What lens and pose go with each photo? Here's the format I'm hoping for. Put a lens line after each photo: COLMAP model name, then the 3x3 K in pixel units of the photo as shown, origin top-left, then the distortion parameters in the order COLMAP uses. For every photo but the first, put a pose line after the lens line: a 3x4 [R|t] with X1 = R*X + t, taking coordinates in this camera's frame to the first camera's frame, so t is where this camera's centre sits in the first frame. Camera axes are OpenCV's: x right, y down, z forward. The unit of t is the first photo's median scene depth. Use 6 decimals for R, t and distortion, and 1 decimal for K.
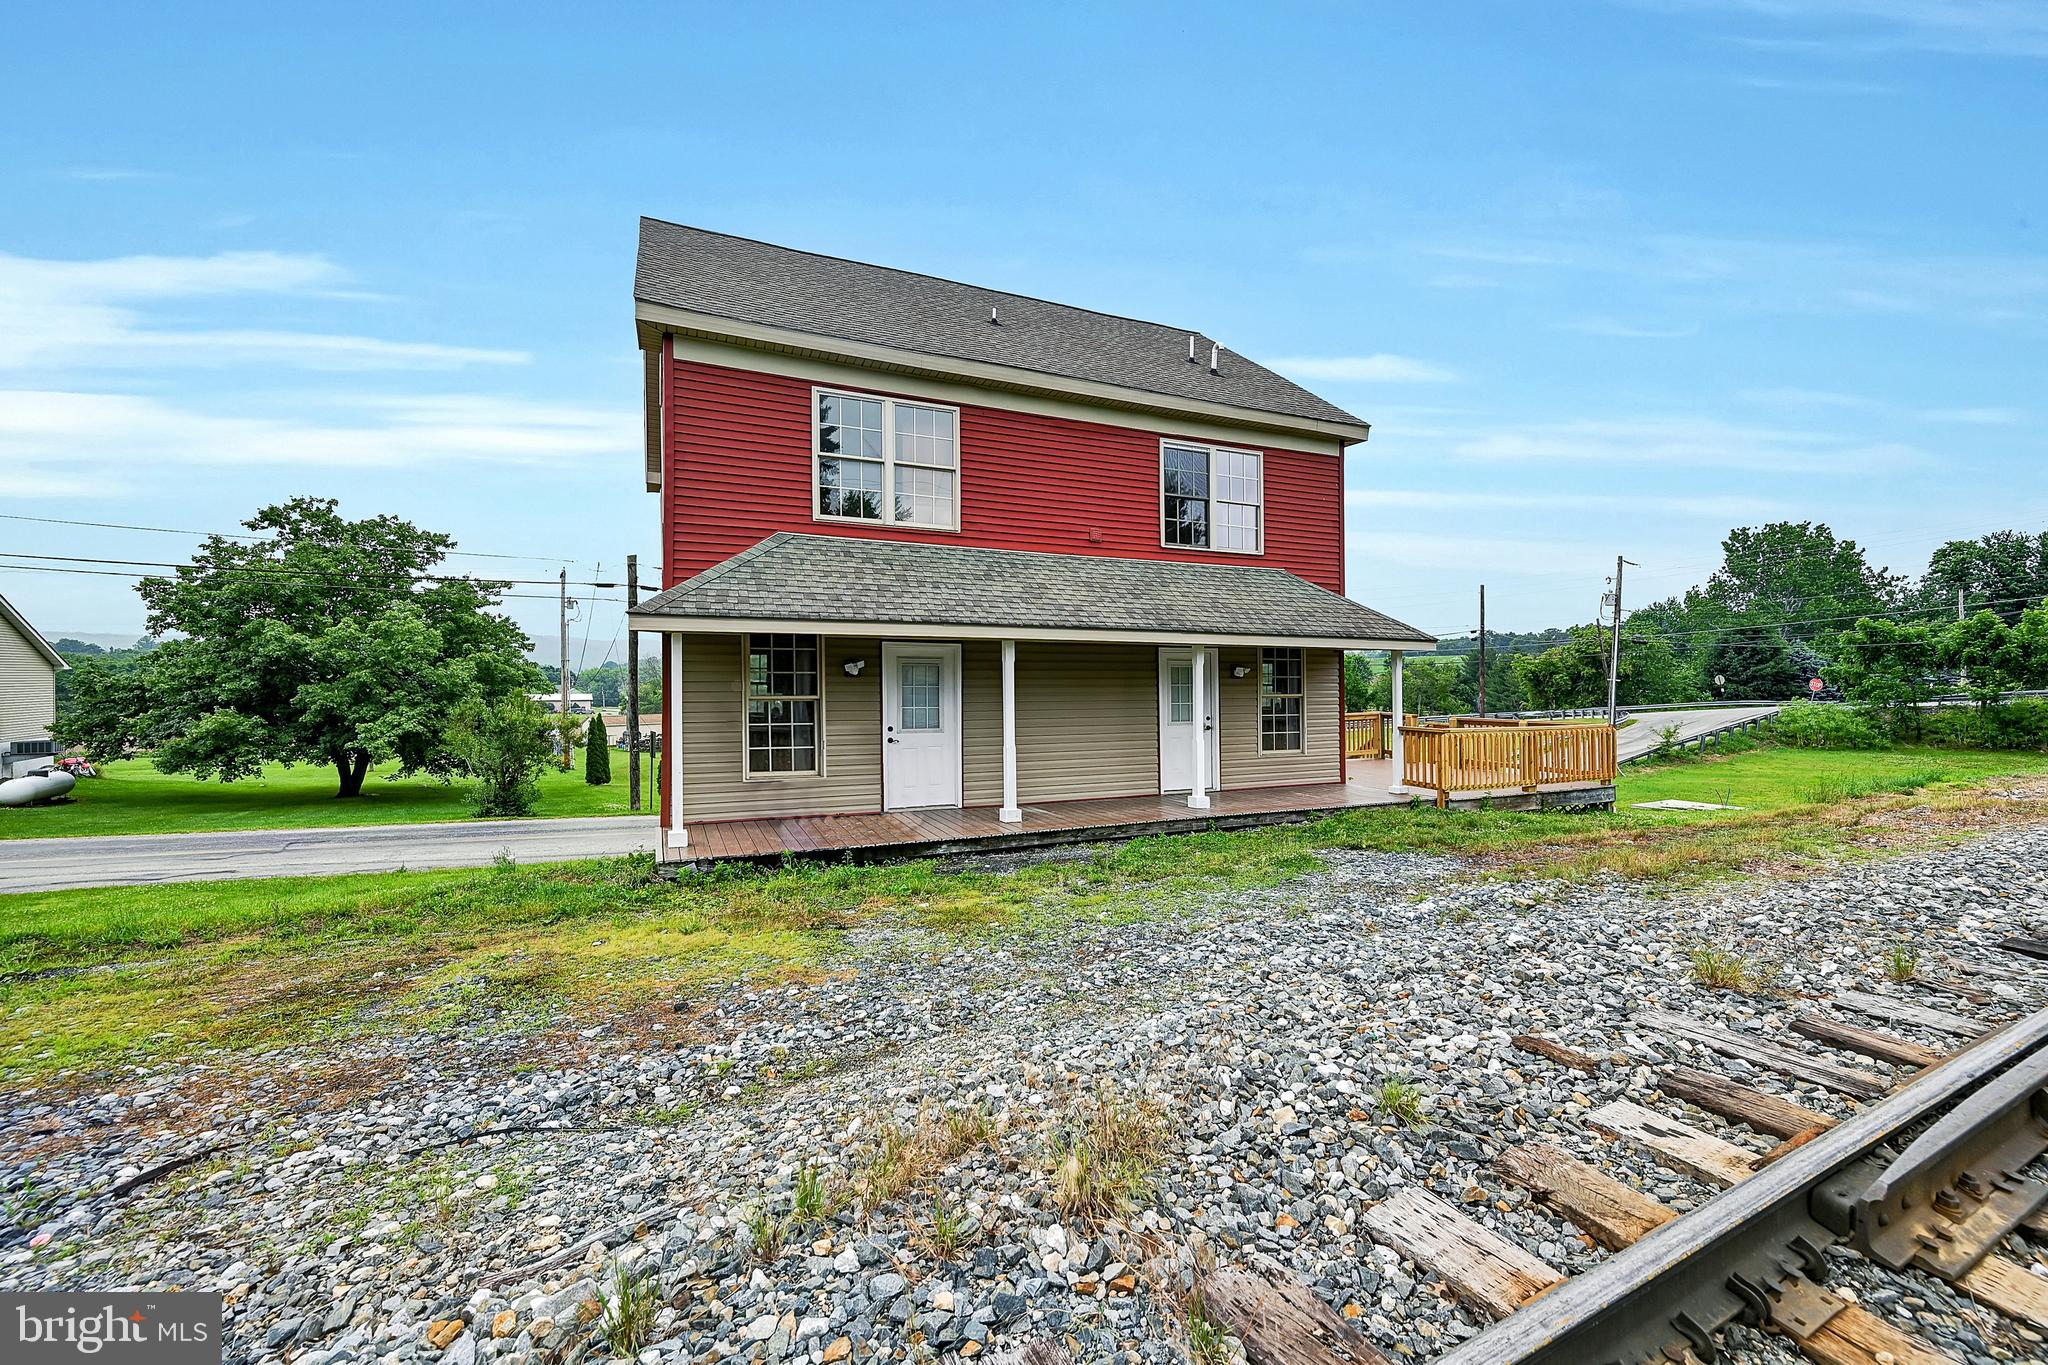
lens RADIAL K [[811.8, 0, 1043.3], [0, 811.8, 672.6], [0, 0, 1]] dist [-0.001328, -0.000090]
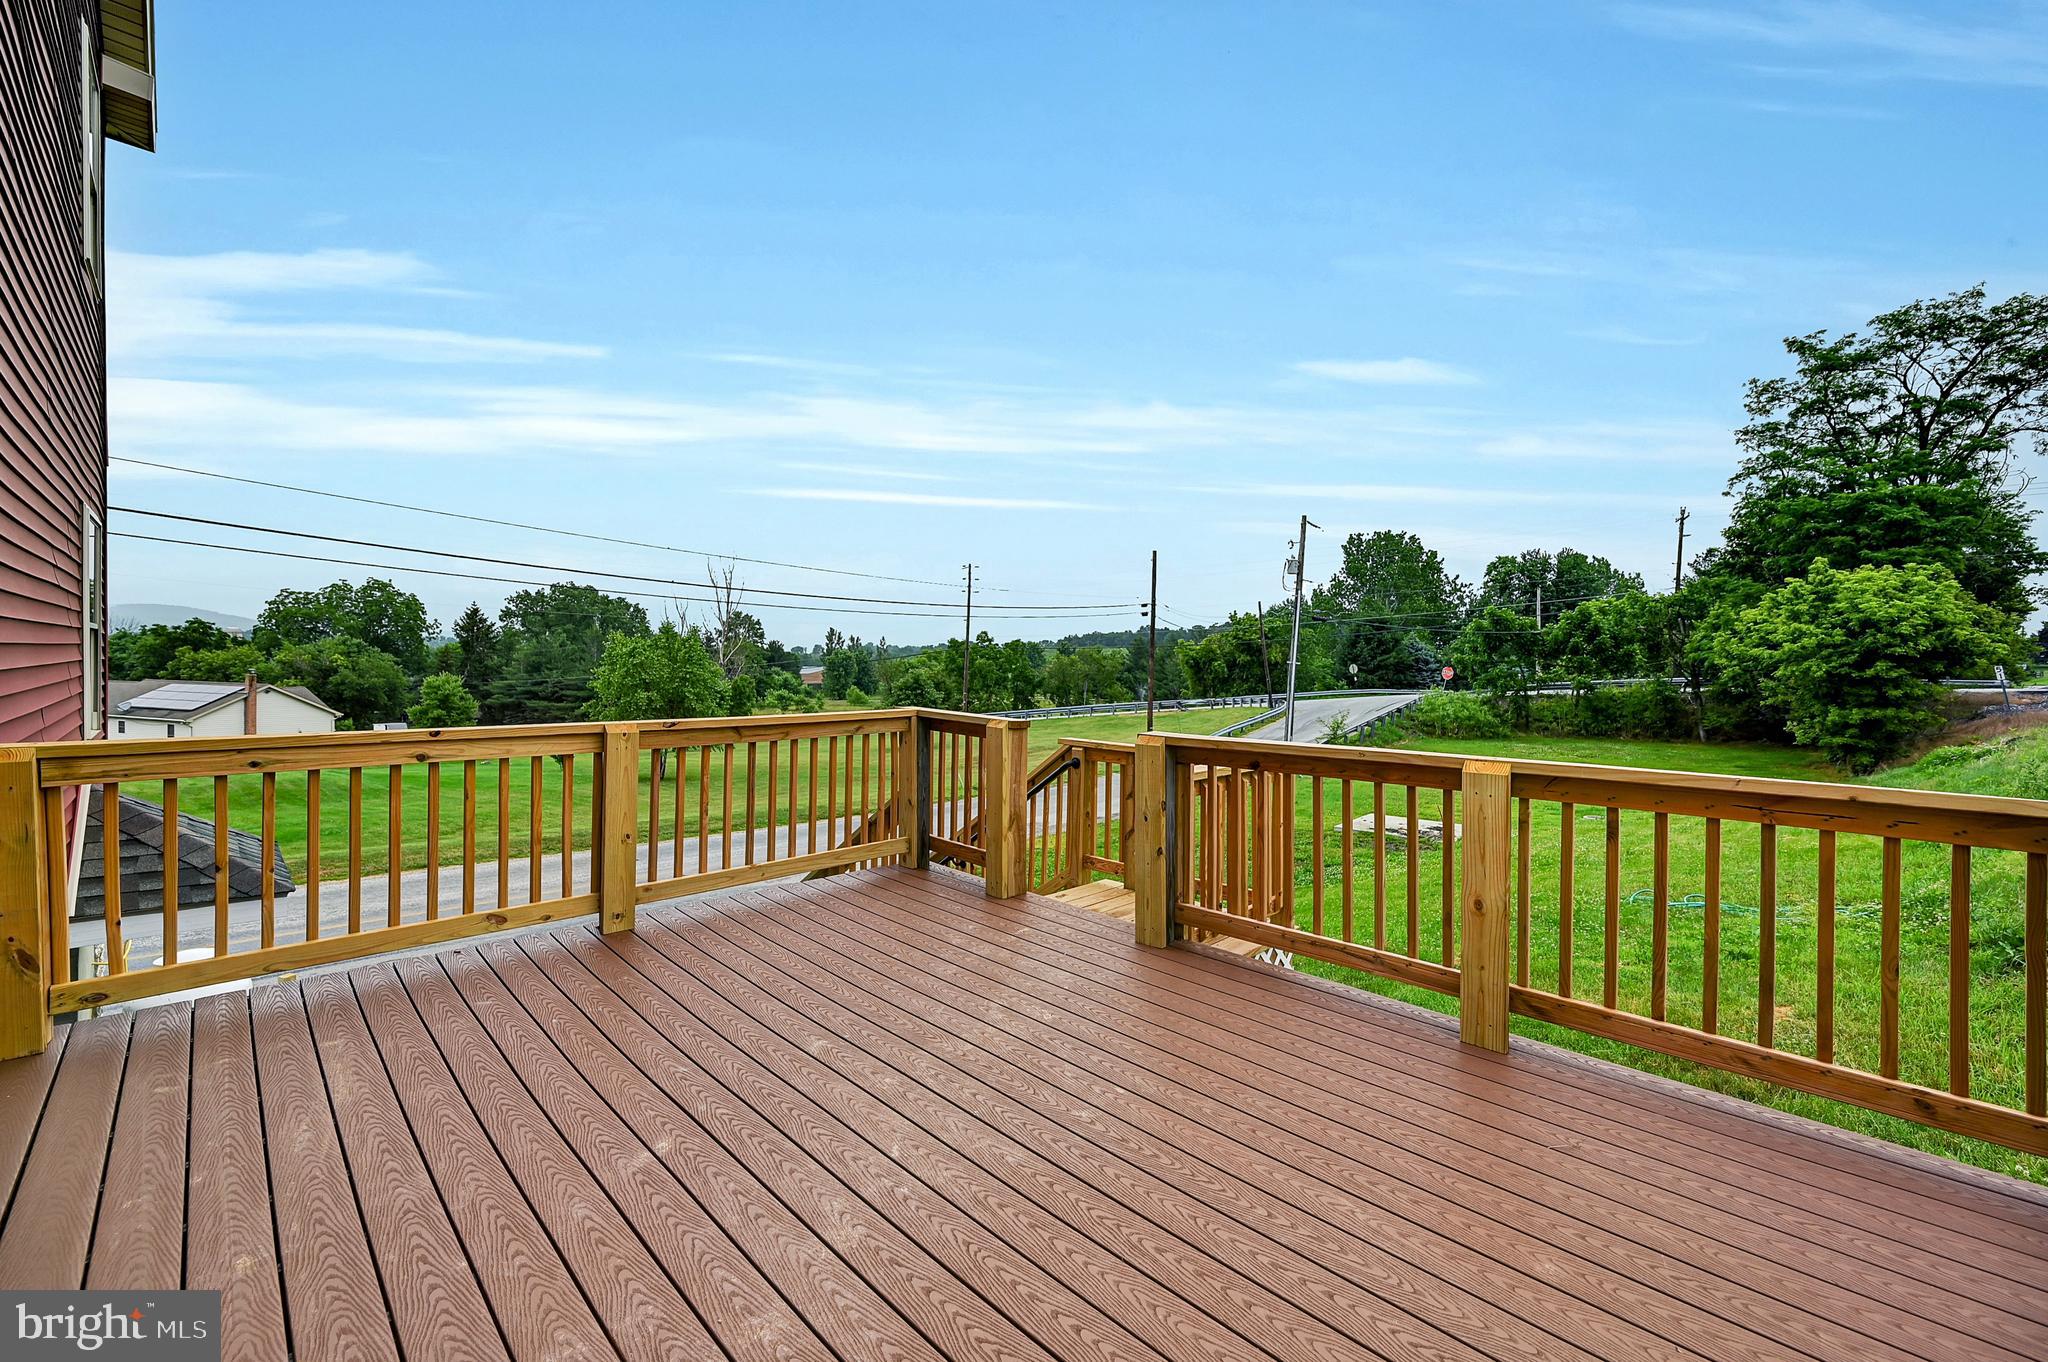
lens RADIAL K [[821.1, 0, 1020.9], [0, 821.1, 679.3], [0, 0, 1]] dist [-0.000354, -0.000539]
pose [[0.939048, 0.008431, 0.343683, 0.490656], [-0.016503, 0.999652, 0.020571, 0.045951], [-0.343390, -0.024989, 0.938860, 1.010483]]
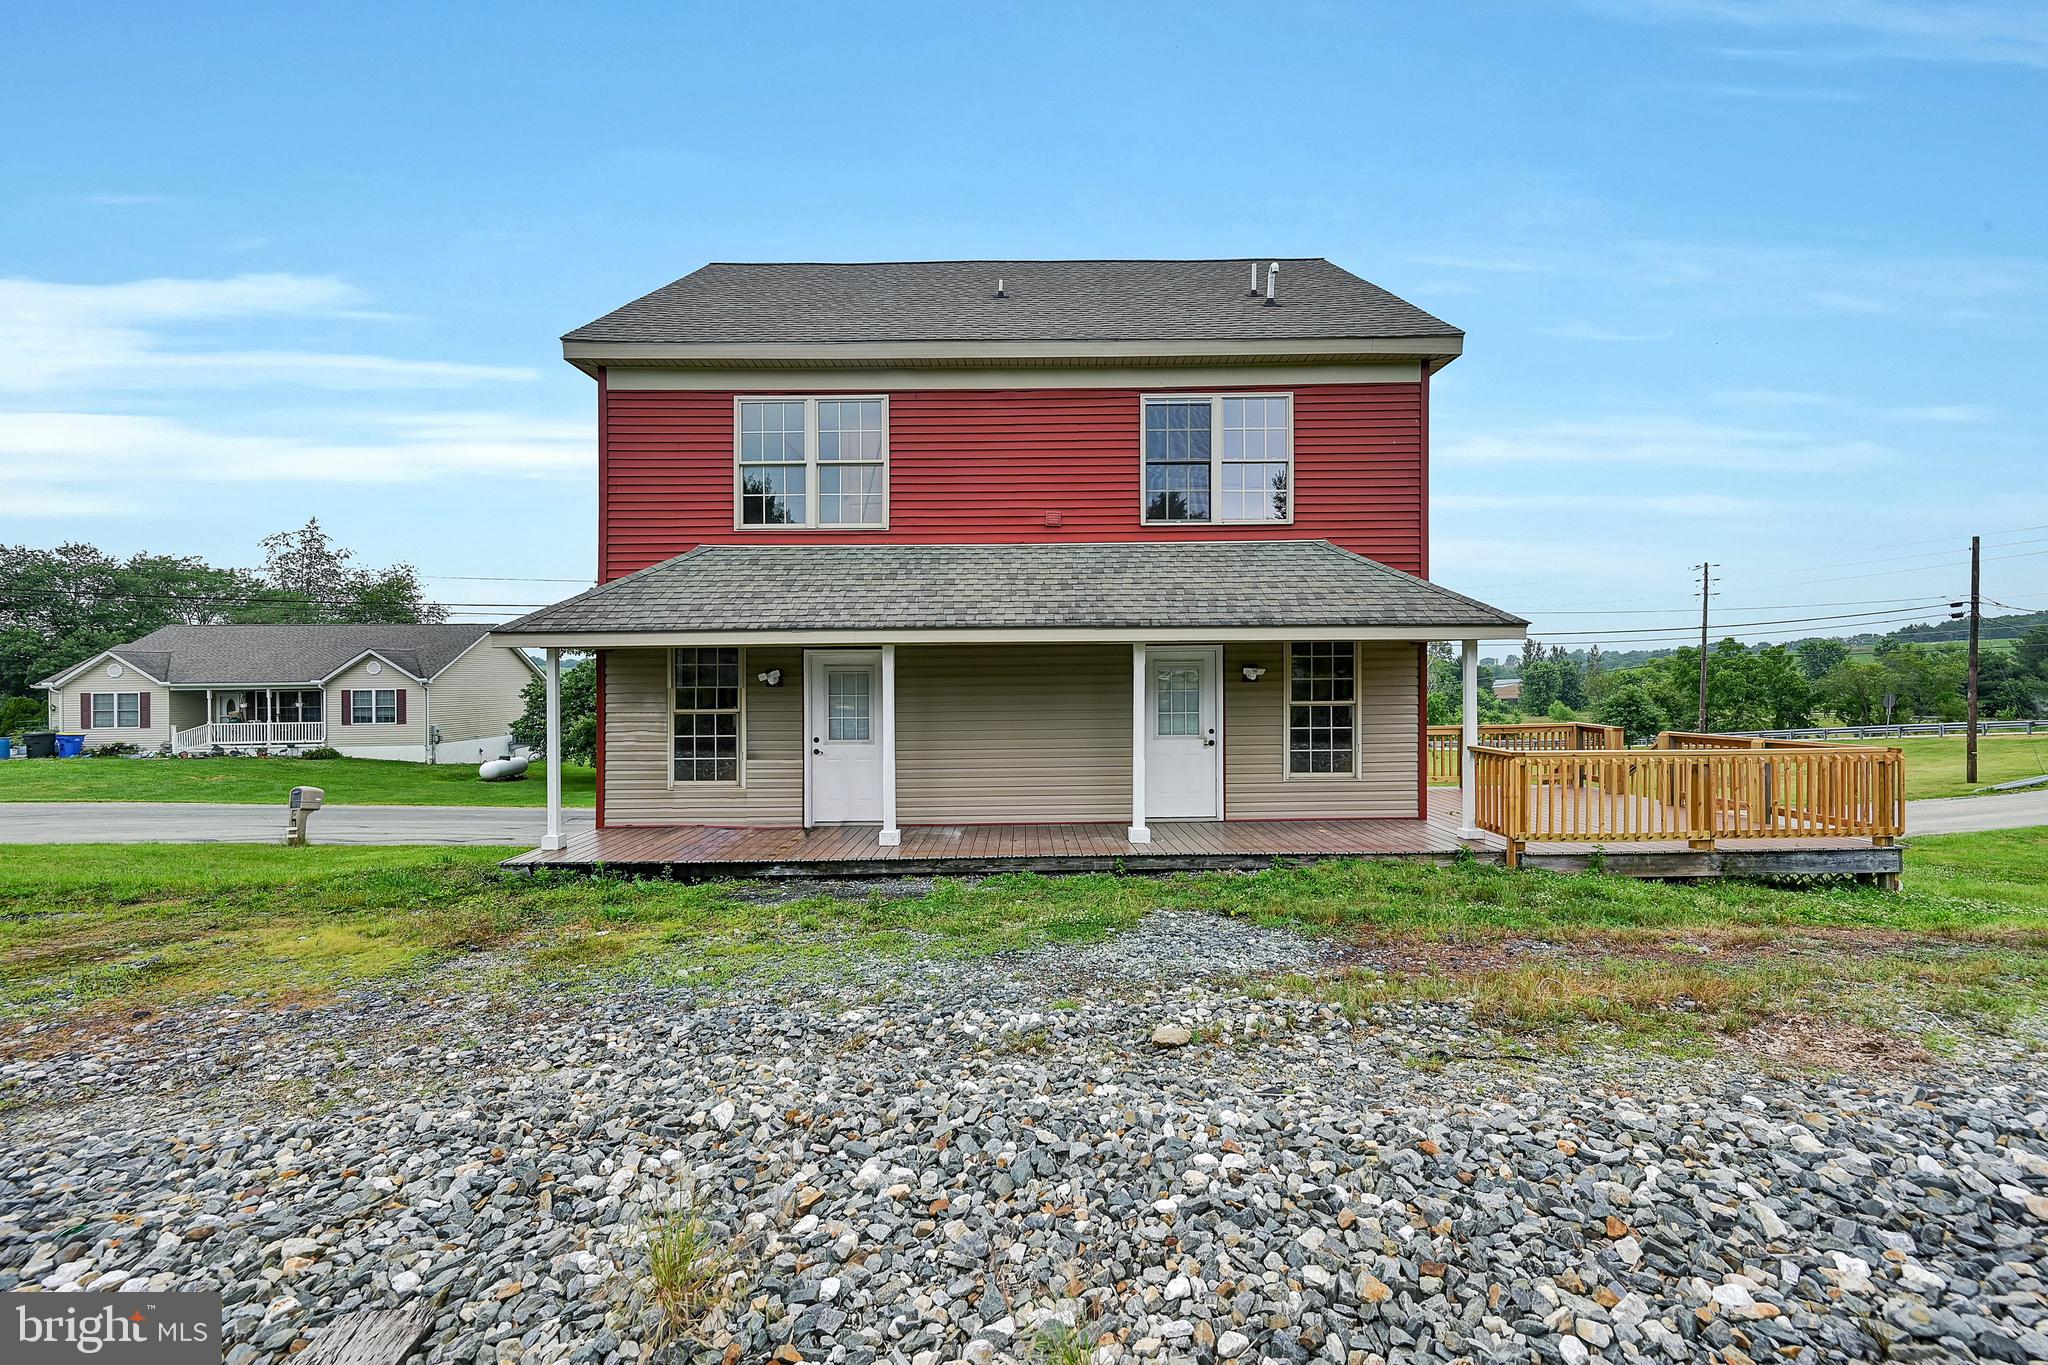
lens RADIAL K [[811.8, 0, 1050.1], [0, 811.8, 687.2], [0, 0, 1]] dist [-0.001328, -0.000090]
pose [[0.917312, -0.009761, -0.398049, 0.377676], [0.015762, 0.999806, 0.011807, -0.000100], [0.397856, -0.017105, 0.917288, 0.189469]]
